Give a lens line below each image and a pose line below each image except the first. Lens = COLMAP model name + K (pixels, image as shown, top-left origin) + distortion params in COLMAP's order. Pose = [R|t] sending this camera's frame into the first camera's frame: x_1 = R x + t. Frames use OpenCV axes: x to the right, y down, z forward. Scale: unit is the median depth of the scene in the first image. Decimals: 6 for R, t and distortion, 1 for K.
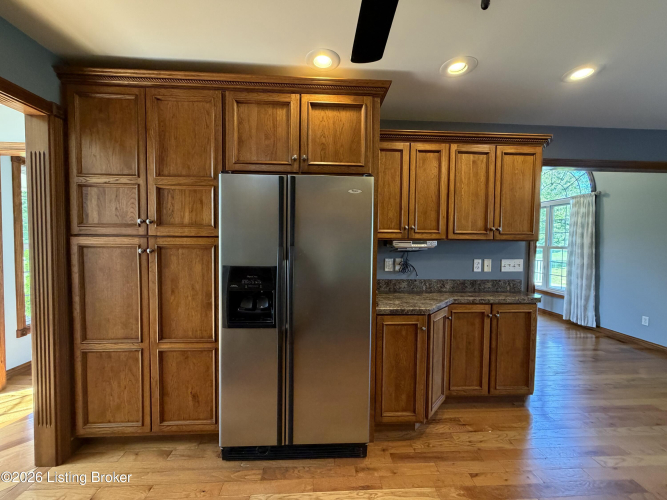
lens RADIAL K [[268.3, 0, 334.3], [0, 268.3, 249.9], [0, 0, 1]] dist [0.000532, -0.000179]
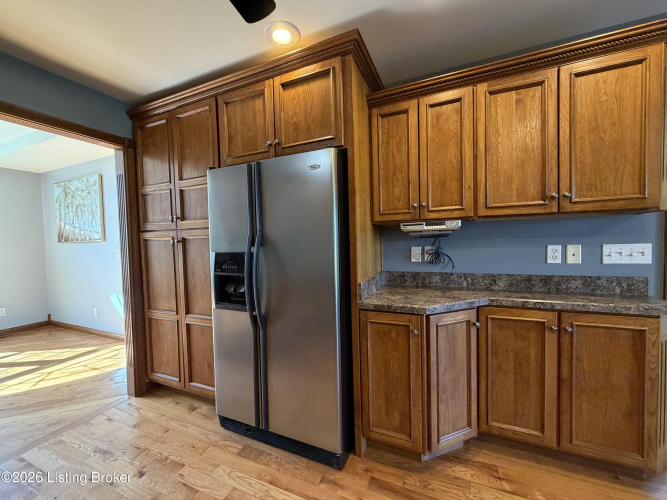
lens RADIAL K [[268.3, 0, 334.3], [0, 268.3, 249.9], [0, 0, 1]] dist [0.000532, -0.000179]
pose [[0.891157, -0.016926, -0.453379, 0.409549], [0.018415, 0.999830, -0.001130, 0.044505], [0.453321, -0.007342, 0.891317, 0.174503]]
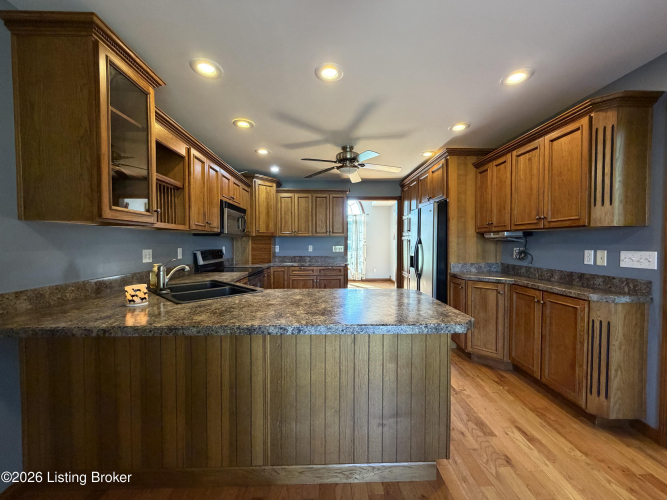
lens RADIAL K [[268.3, 0, 334.3], [0, 268.3, 249.9], [0, 0, 1]] dist [0.000532, -0.000179]
pose [[-0.023309, 0.017847, -0.999569, 1.673113], [-0.035770, 0.999186, 0.018674, 0.056244], [0.999088, 0.036190, -0.022652, 0.232731]]
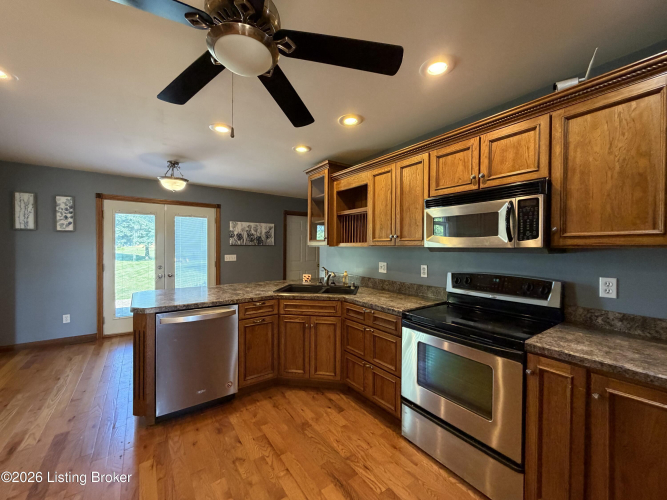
lens RADIAL K [[268.3, 0, 334.3], [0, 268.3, 249.9], [0, 0, 1]] dist [0.000532, -0.000179]
pose [[-0.538228, -0.021285, 0.842530, -0.463524], [0.018318, 0.999149, 0.036943, -0.020150], [-0.842600, 0.035317, -0.537380, 0.407548]]
